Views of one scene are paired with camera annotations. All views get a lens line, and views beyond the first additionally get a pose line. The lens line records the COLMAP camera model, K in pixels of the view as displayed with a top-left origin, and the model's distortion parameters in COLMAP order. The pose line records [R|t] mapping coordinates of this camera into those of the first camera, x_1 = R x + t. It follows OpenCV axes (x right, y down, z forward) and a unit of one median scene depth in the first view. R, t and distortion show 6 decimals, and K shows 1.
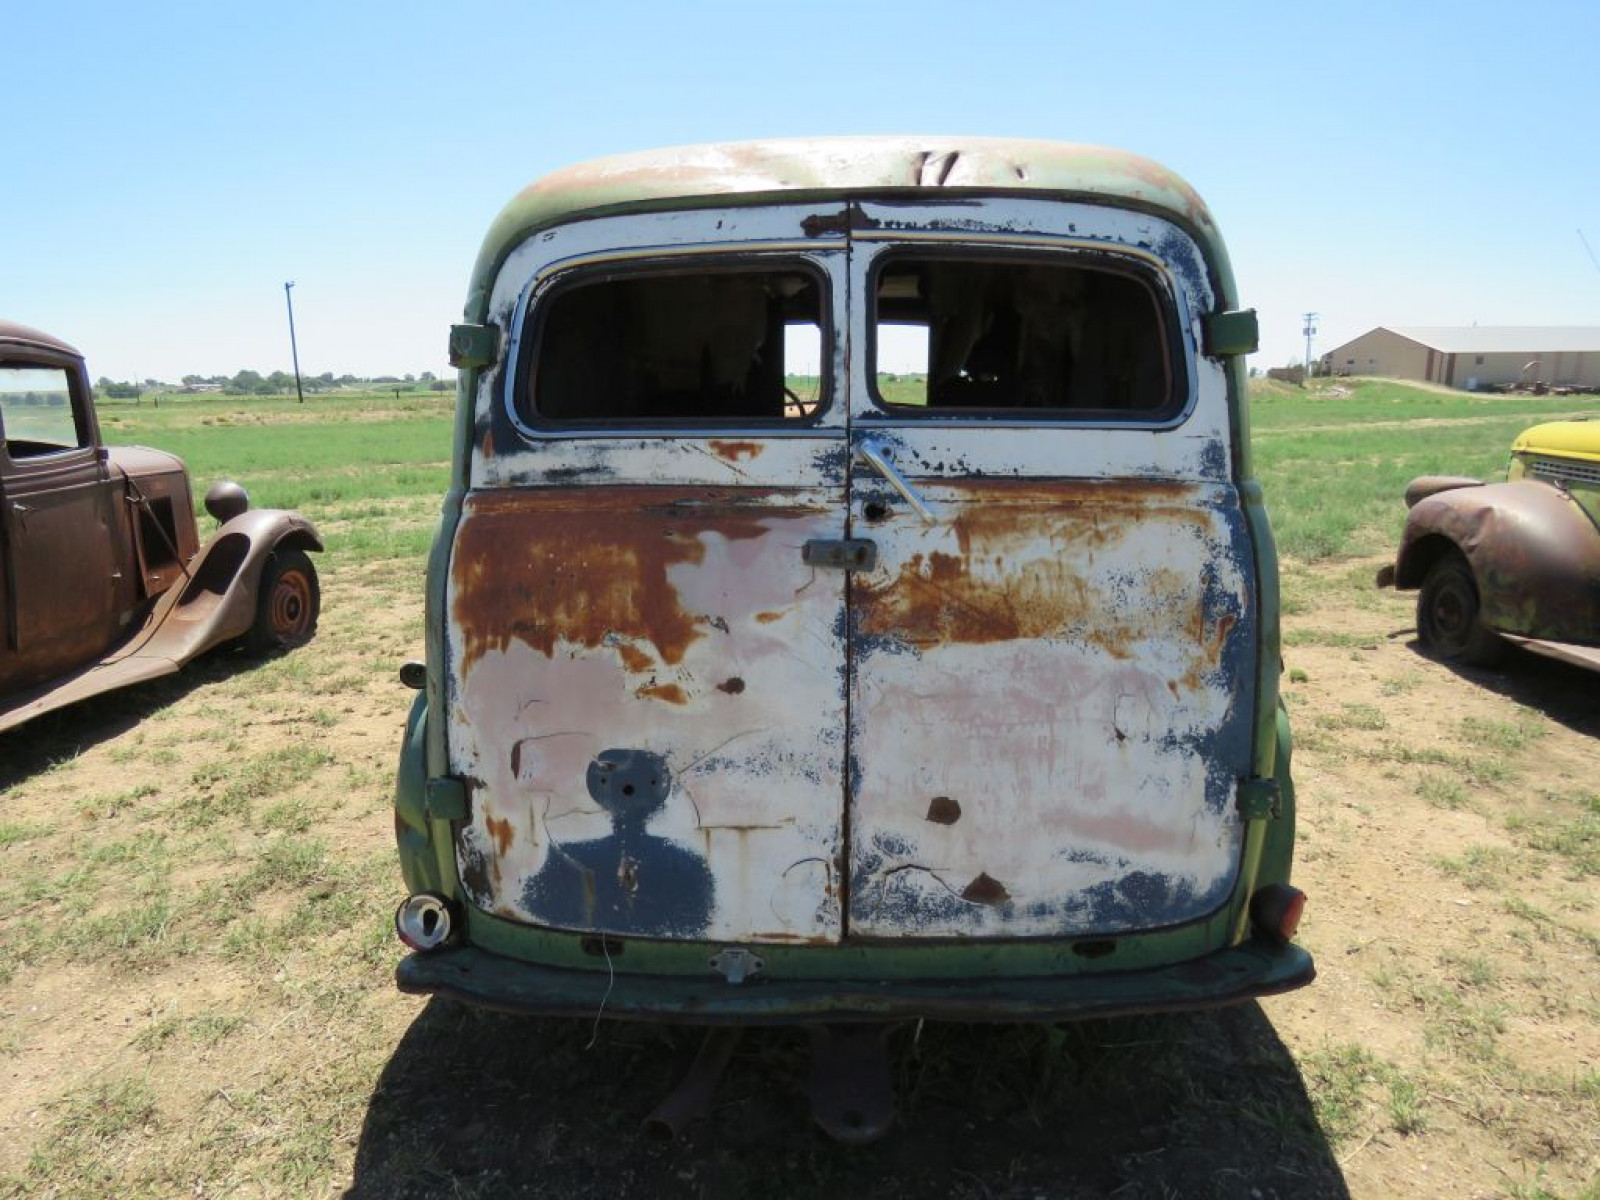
lens RADIAL K [[1022.3, 0, 798.0], [0, 1022.3, 608.4], [0, 0, 1]] dist [-0.000410, -0.012757]
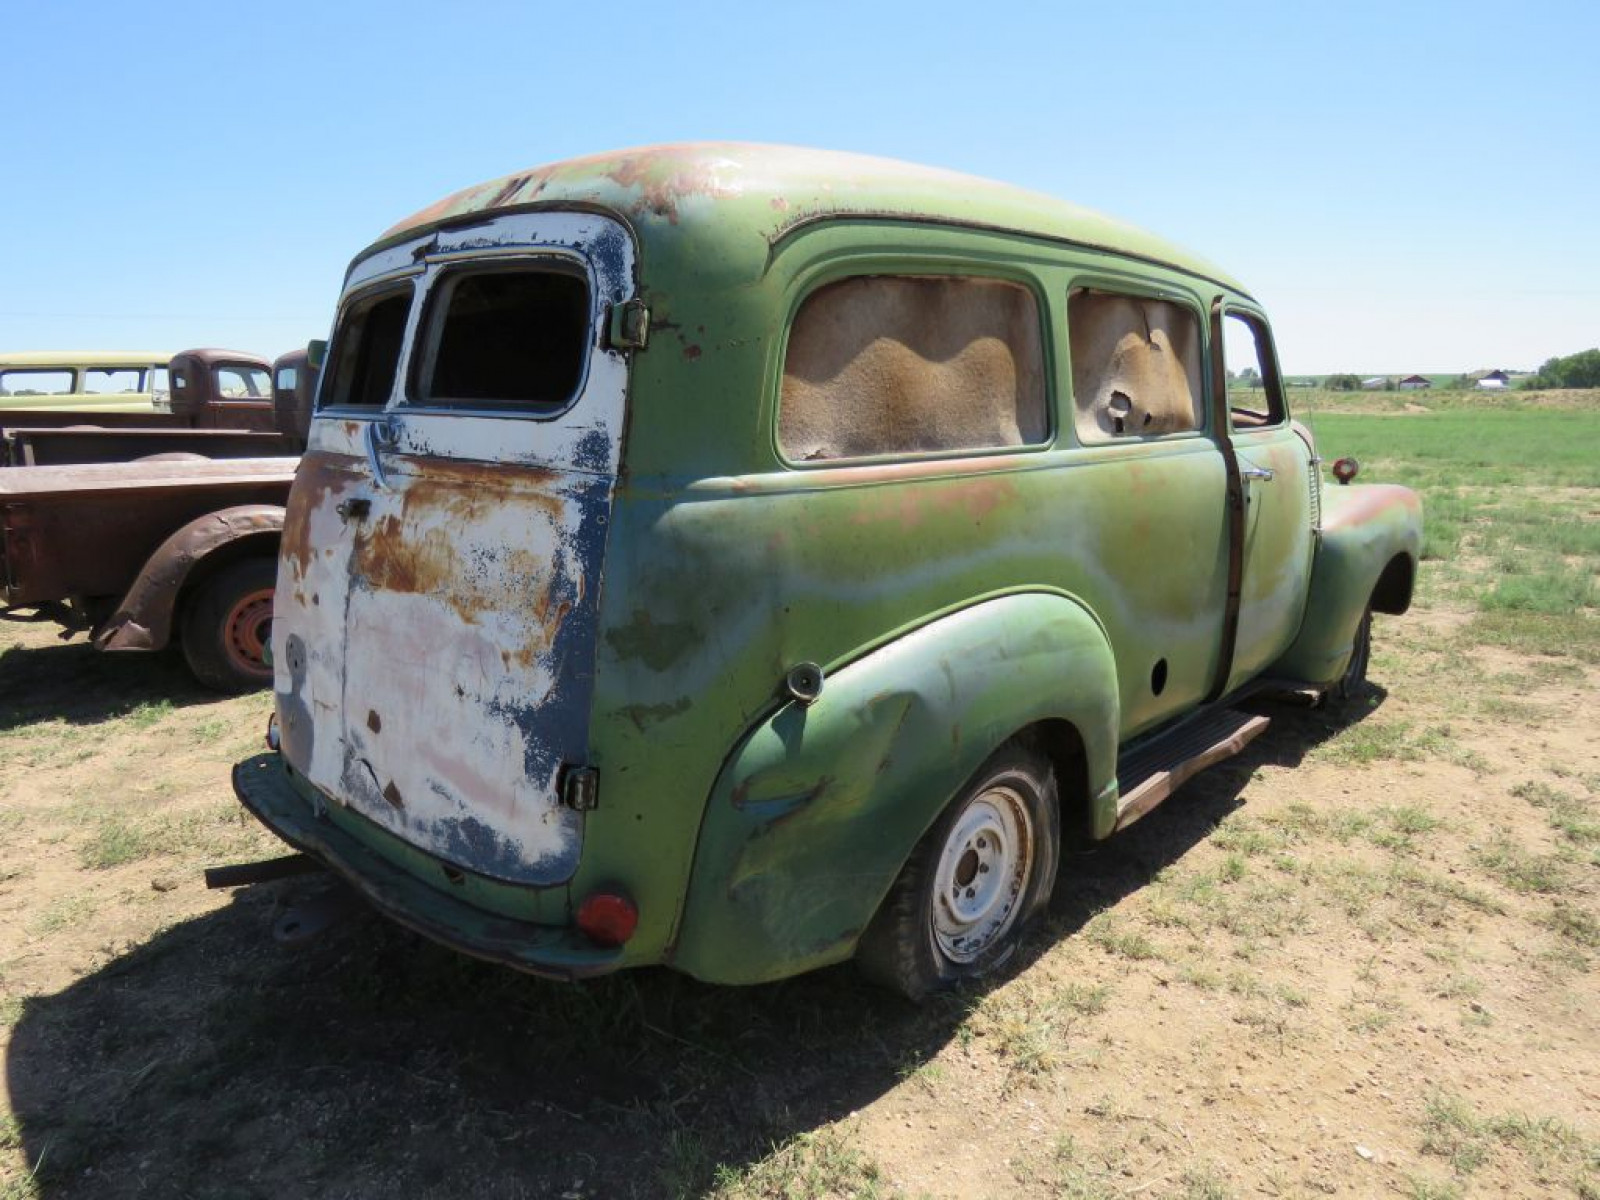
lens RADIAL K [[1072.5, 0, 793.1], [0, 1072.5, 597.6], [0, 0, 1]] dist [-0.007016, 0.001660]
pose [[0.718855, 0.133629, -0.682195, 1.339123], [-0.134884, 0.989512, 0.051695, -0.085362], [0.681948, 0.054856, 0.729340, 0.375645]]
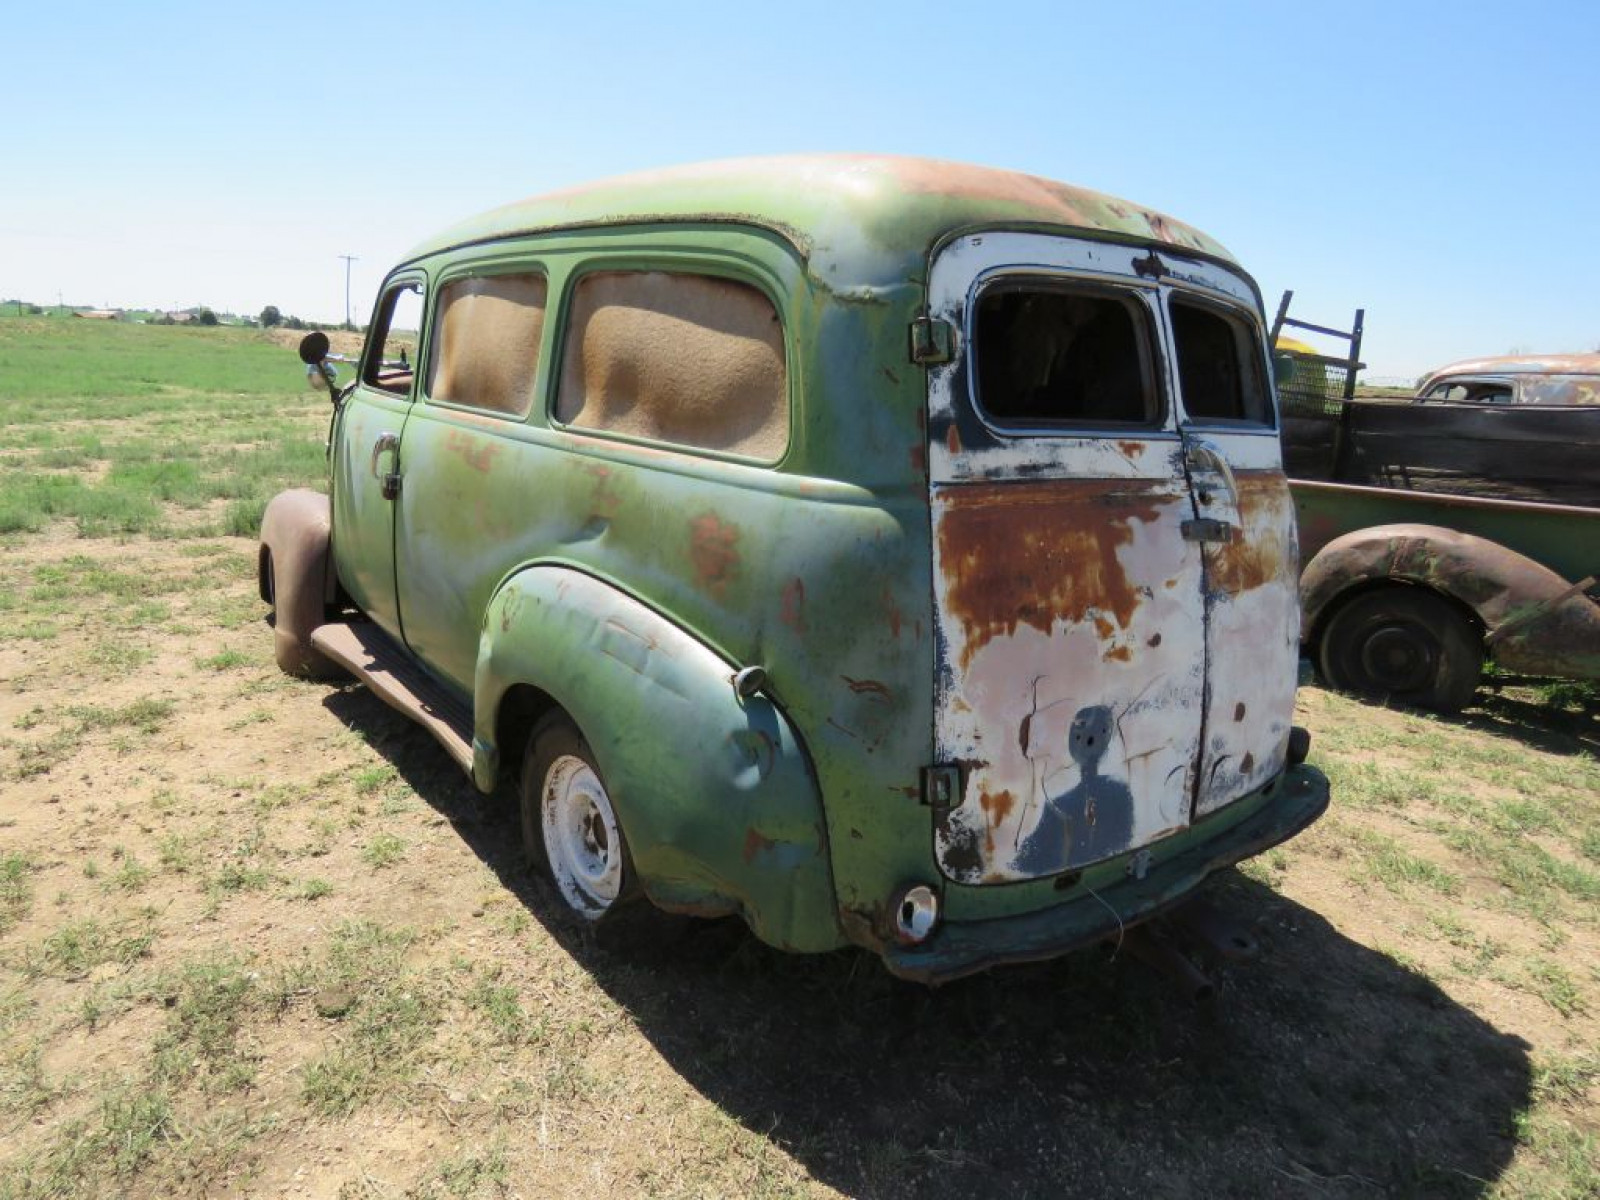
lens RADIAL K [[1022.3, 0, 818.2], [0, 1022.3, 602.4], [0, 0, 1]] dist [-0.000410, -0.012757]
pose [[0.742702, -0.093387, 0.663078, -1.153628], [0.065840, 0.995613, 0.066475, -0.077928], [-0.666378, -0.005714, 0.745592, 0.336834]]
